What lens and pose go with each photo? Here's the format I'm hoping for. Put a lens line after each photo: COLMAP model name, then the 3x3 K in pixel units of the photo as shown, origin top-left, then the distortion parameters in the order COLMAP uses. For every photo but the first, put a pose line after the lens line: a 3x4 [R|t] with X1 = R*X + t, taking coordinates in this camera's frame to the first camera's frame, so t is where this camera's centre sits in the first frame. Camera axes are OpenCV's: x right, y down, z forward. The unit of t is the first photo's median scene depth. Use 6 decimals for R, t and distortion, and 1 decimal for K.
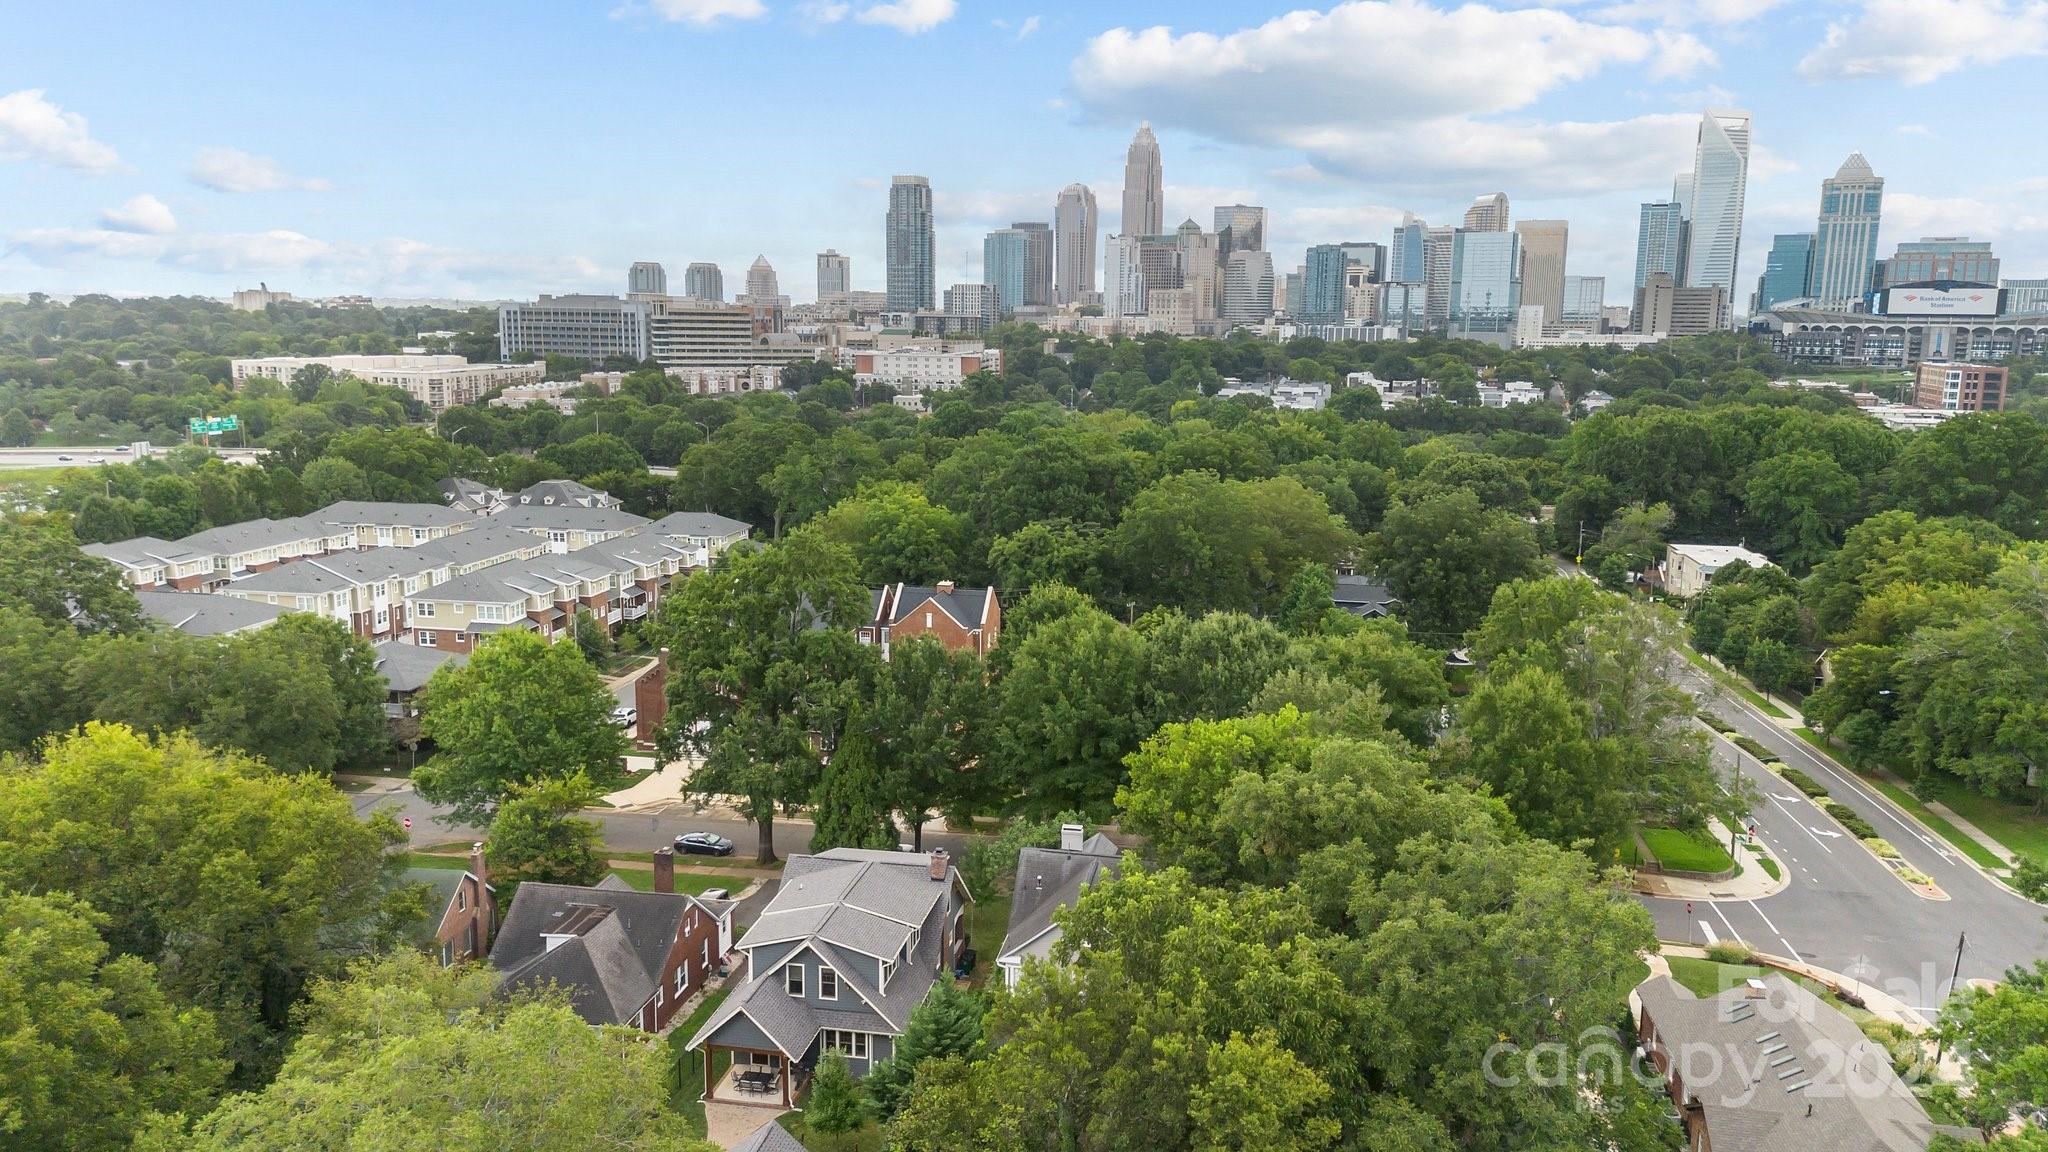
lens RADIAL K [[1442.0, 0, 1024.0], [0, 1442.0, 576.0], [0, 0, 1]] dist [0.097741, -0.120070]
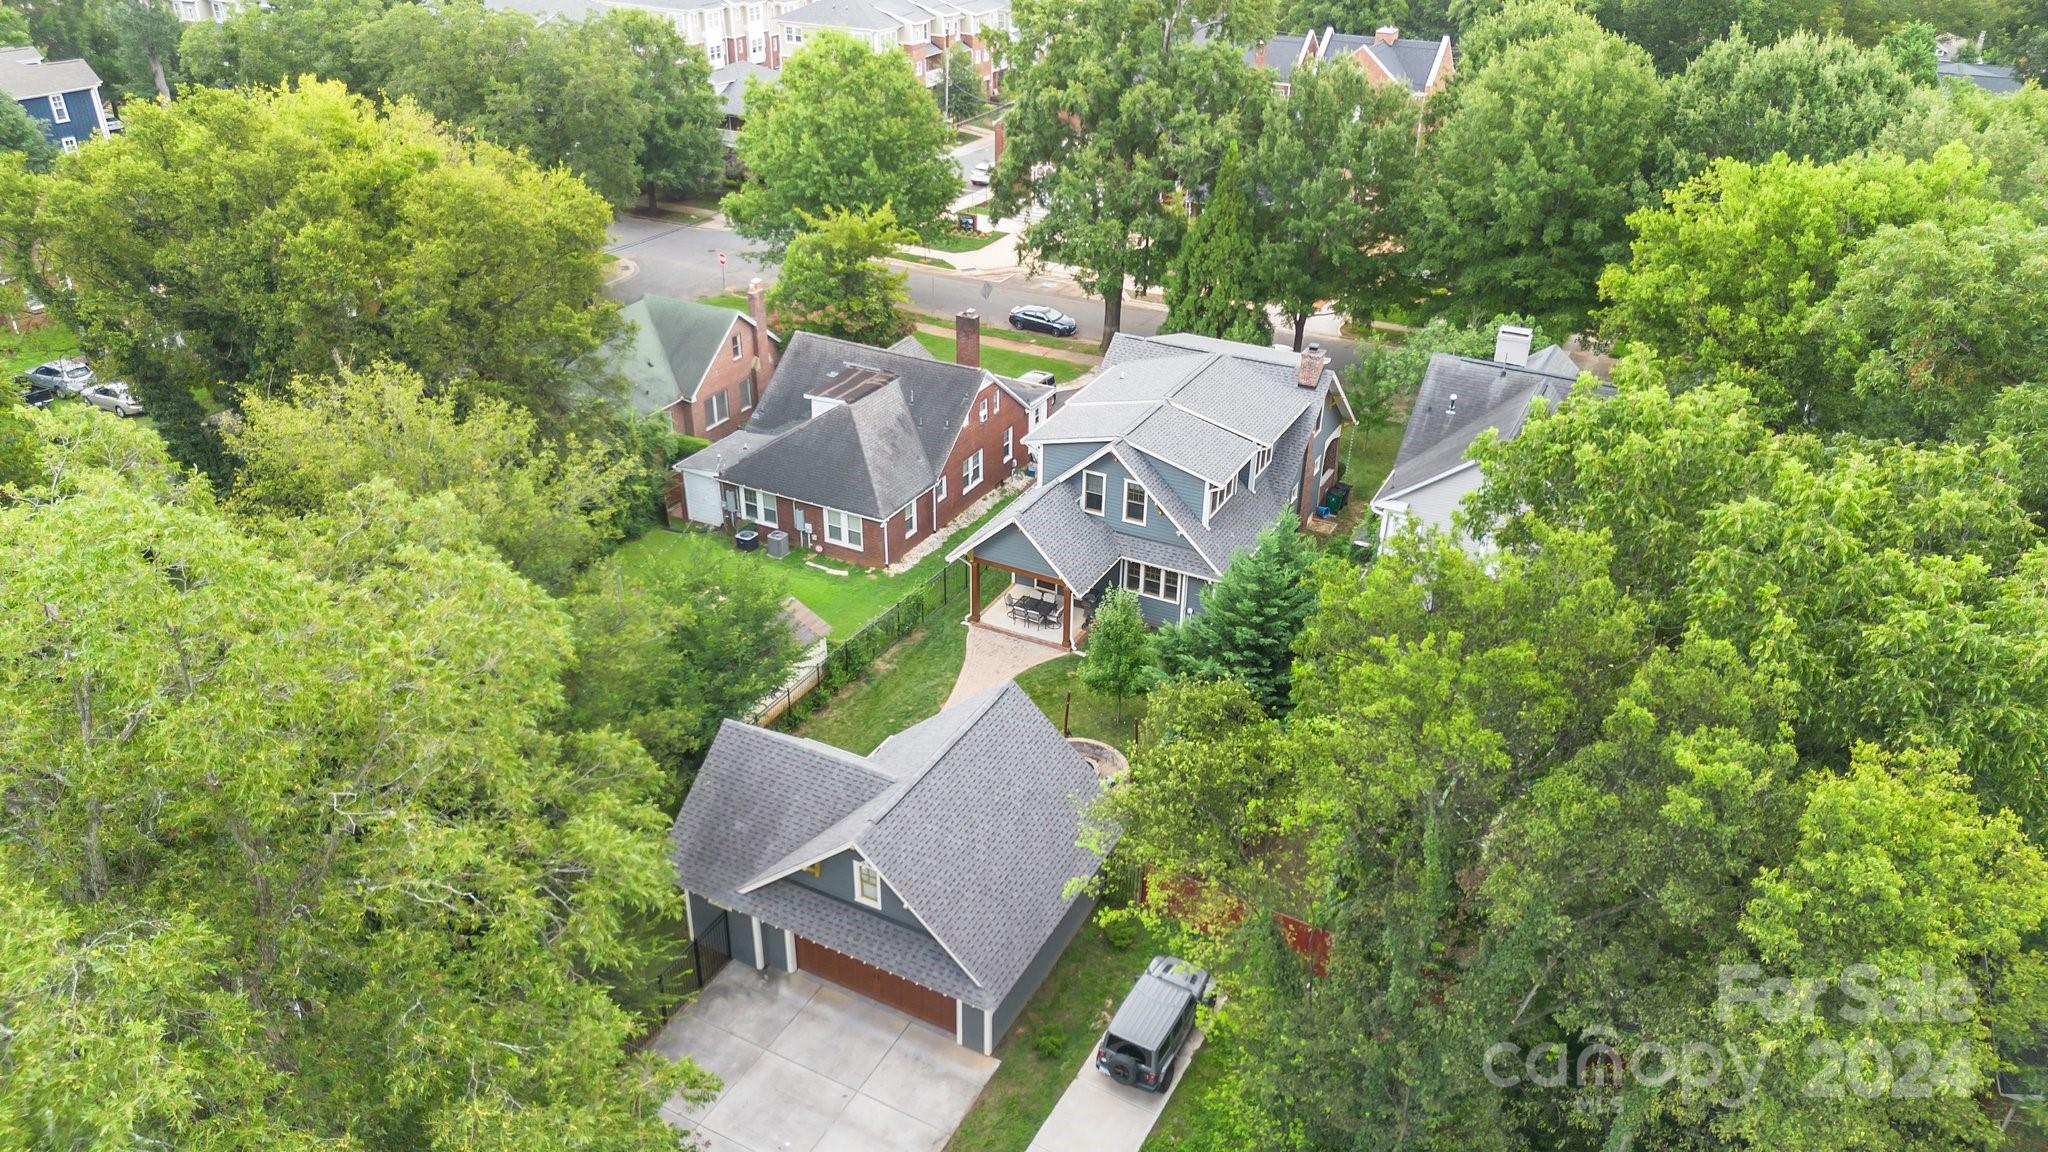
lens RADIAL K [[1442.0, 0, 1024.0], [0, 1442.0, 576.0], [0, 0, 1]] dist [0.097741, -0.120070]
pose [[0.956123, 0.144498, -0.254853, 0.003553], [-0.053953, 0.941871, 0.331613, 0.060940], [0.287956, -0.303312, 0.908341, 0.249806]]
